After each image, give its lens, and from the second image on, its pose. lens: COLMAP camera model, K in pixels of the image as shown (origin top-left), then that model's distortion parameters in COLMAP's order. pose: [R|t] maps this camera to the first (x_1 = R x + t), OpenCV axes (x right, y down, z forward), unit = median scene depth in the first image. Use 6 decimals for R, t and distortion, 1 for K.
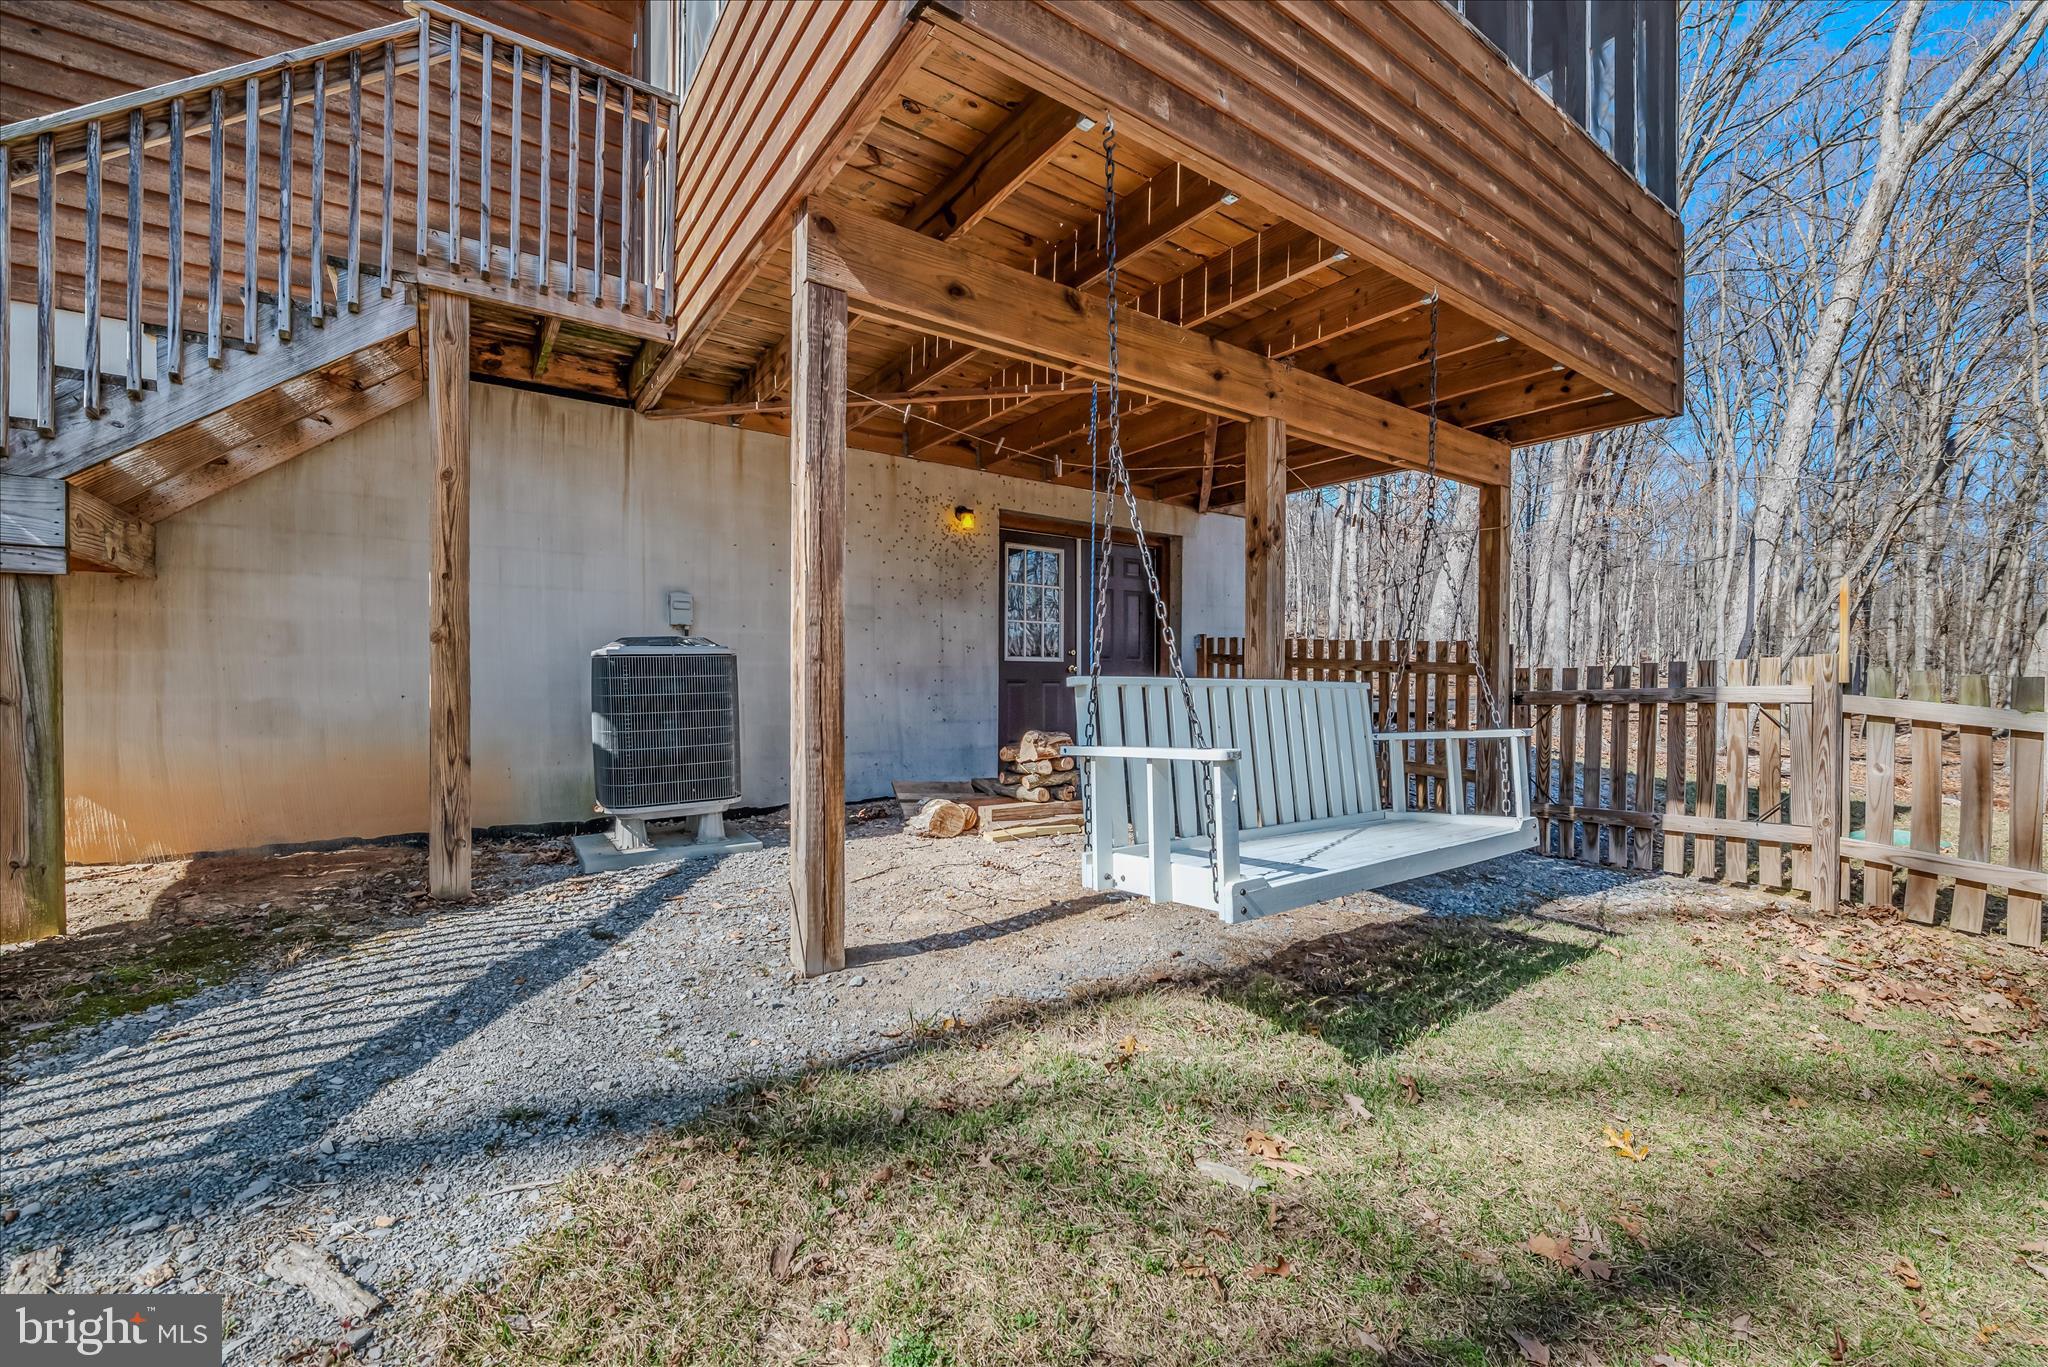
lens RADIAL K [[848.8, 0, 1033.7], [0, 848.8, 686.2], [0, 0, 1]] dist [-0.000002, -0.002296]
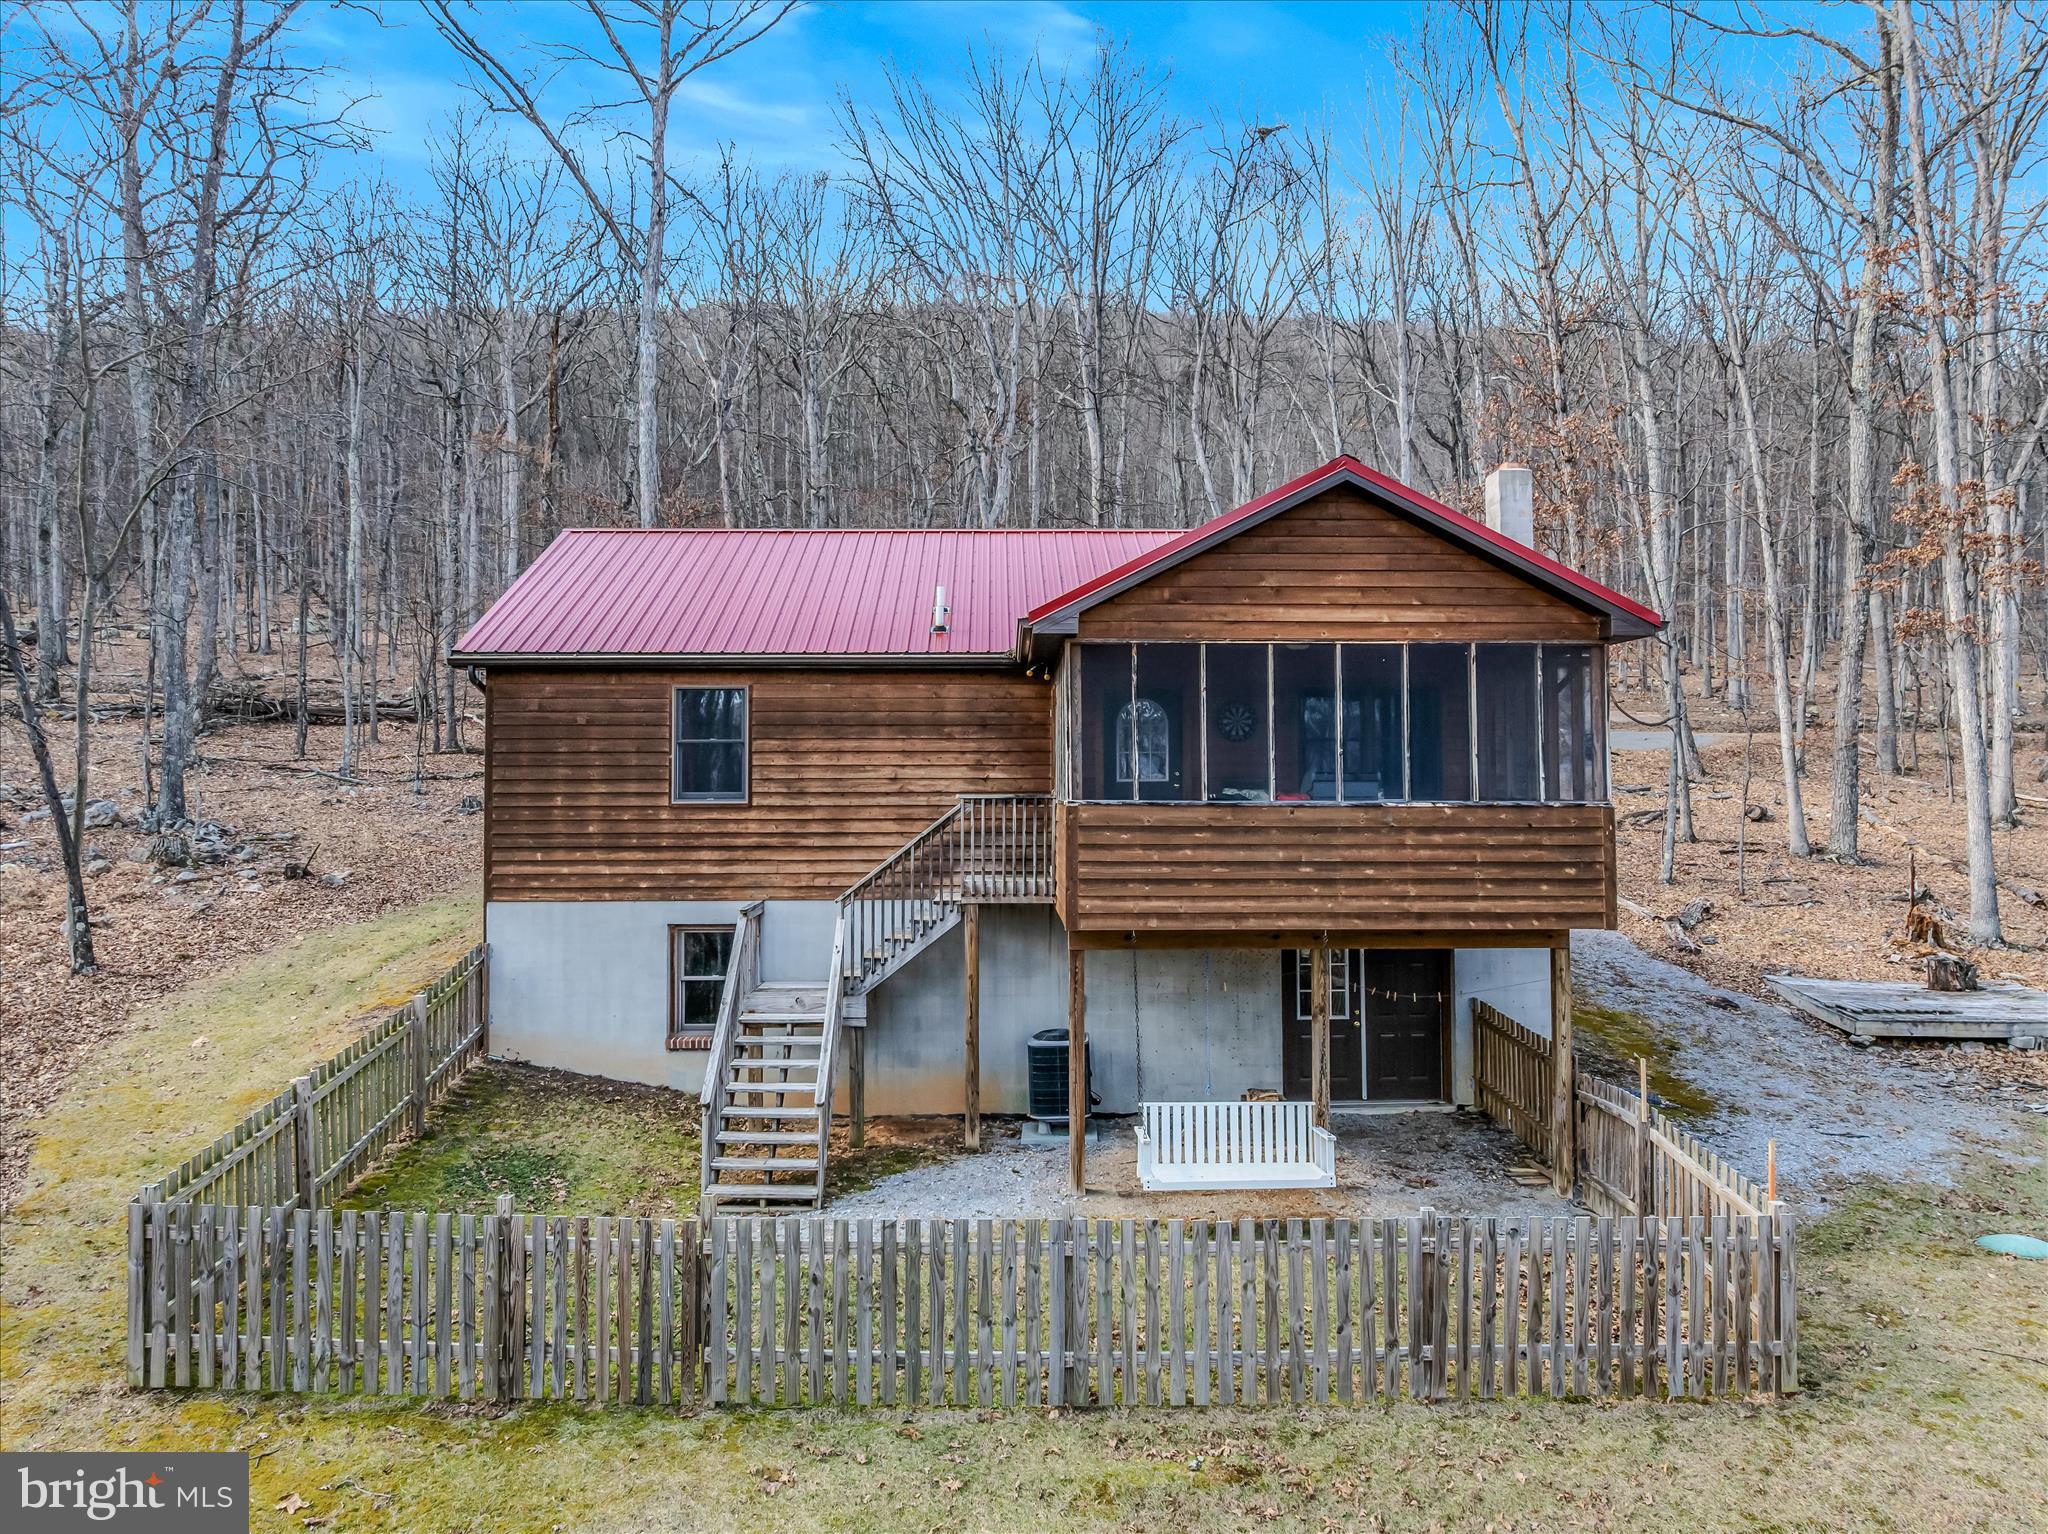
lens RADIAL K [[1388.3, 0, 1024.0], [0, 1388.3, 767.0], [0, 0, 1]] dist [-0.031394, -0.002724]
pose [[0.832047, -0.024516, -0.554163, 1.733199], [0.003441, 0.999232, -0.039039, -0.716700], [0.554694, 0.030575, 0.831492, -2.350460]]
